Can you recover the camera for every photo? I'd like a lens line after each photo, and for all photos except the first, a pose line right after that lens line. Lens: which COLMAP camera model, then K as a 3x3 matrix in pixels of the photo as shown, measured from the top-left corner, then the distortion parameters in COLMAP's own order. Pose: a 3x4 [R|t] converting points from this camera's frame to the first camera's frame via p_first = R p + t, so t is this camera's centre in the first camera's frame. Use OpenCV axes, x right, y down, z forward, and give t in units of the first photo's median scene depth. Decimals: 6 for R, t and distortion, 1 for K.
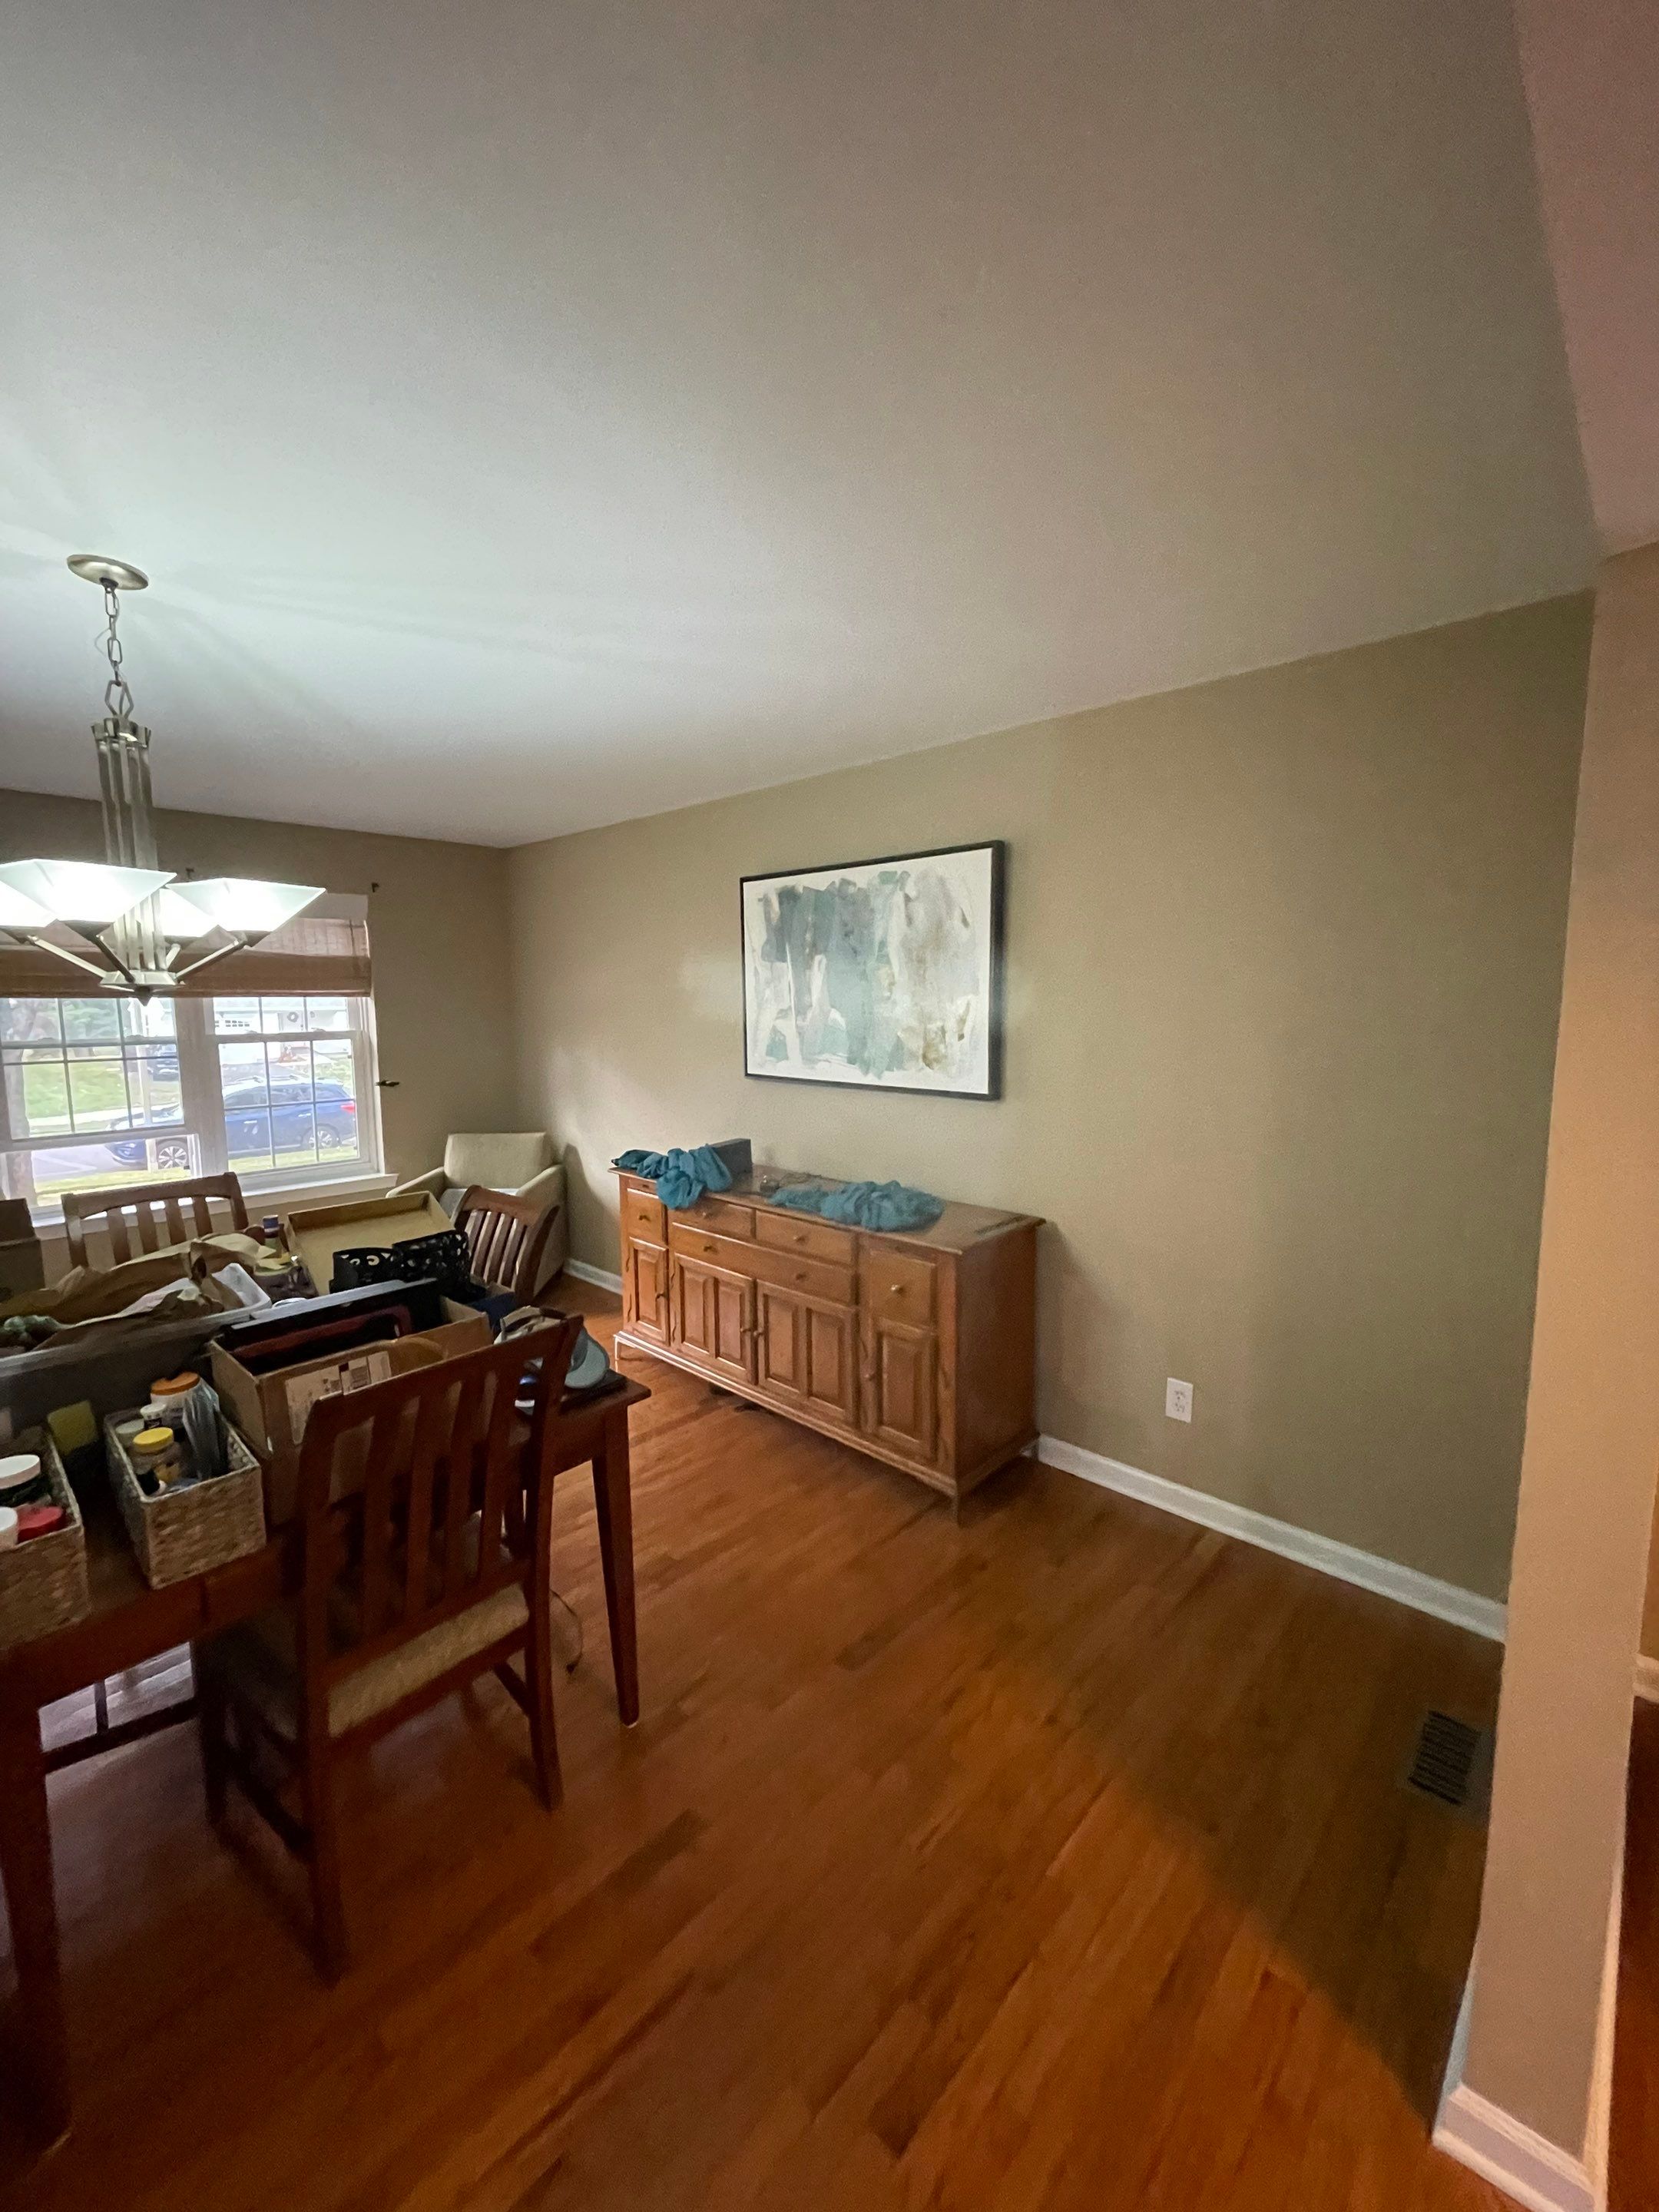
lens RADIAL K [[896.2, 0, 813.2], [0, 896.2, 1099.6], [0, 0, 1]] dist [0.000476, 0.000486]
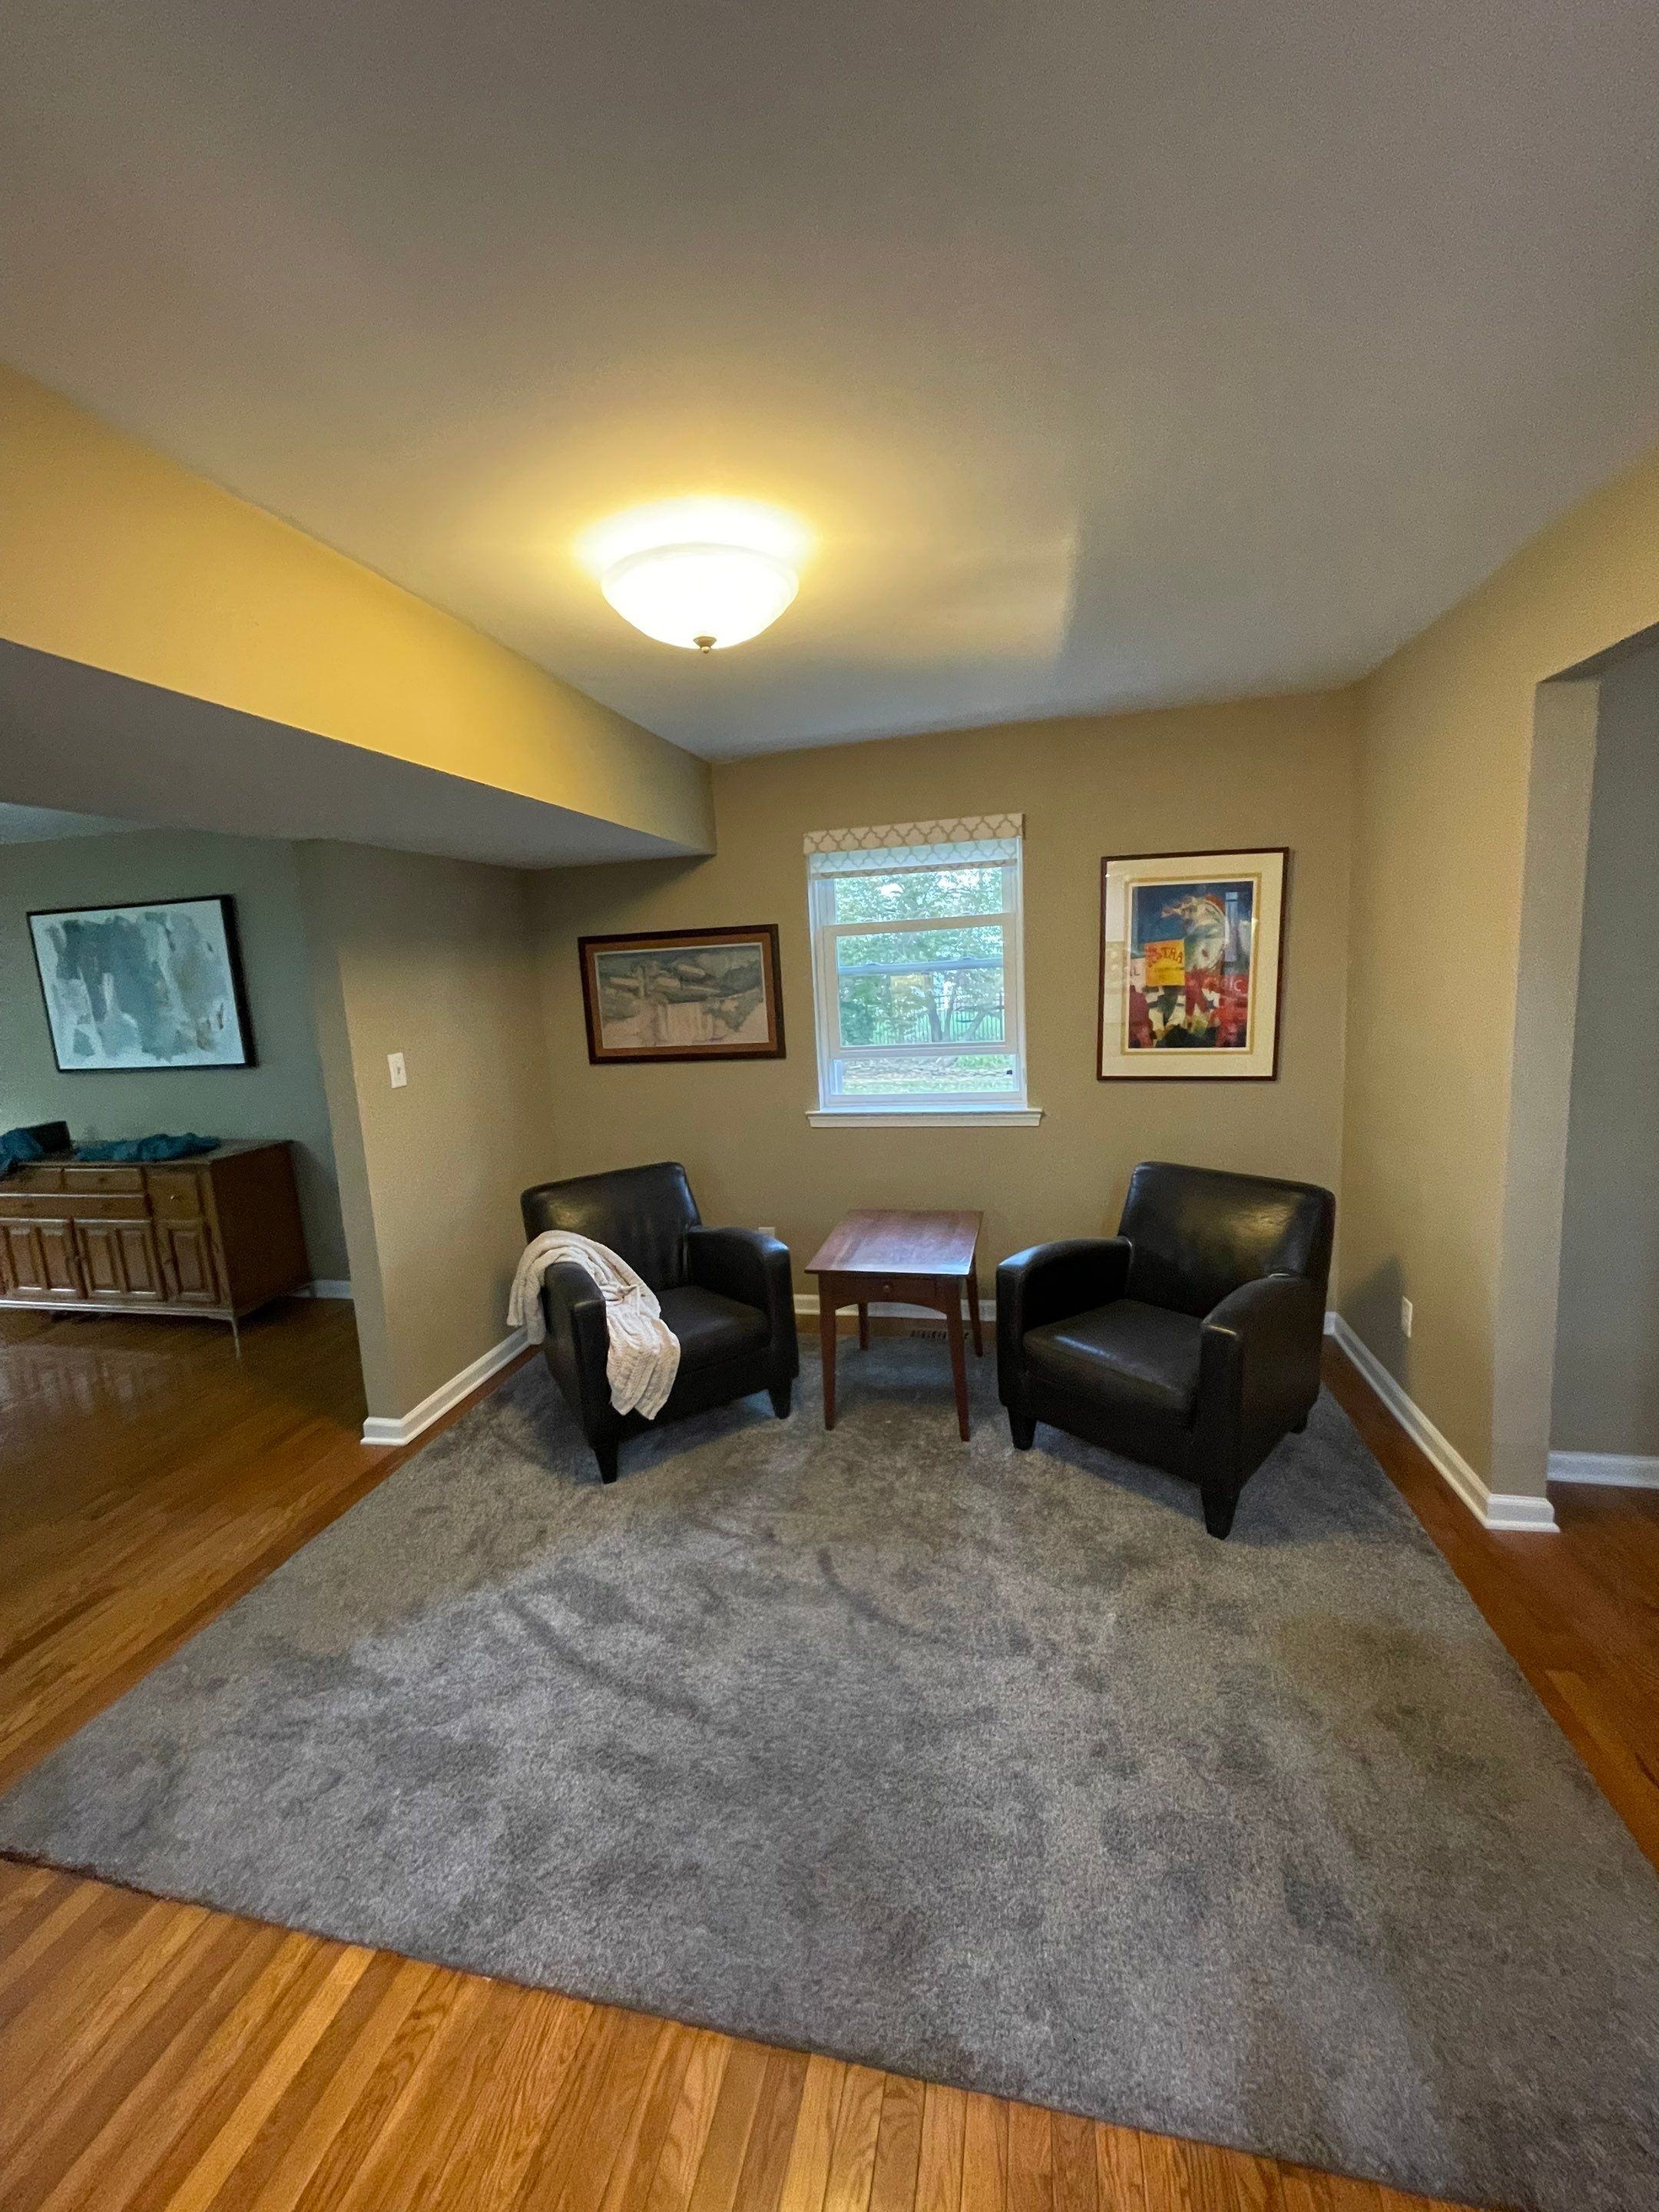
lens RADIAL K [[896.2, 0, 813.2], [0, 896.2, 1099.6], [0, 0, 1]] dist [0.000476, 0.000486]
pose [[0.861433, -0.118531, 0.493845, 0.245997], [0.108378, 0.992888, 0.049263, 0.076026], [-0.496172, 0.011085, 0.868153, -0.704534]]
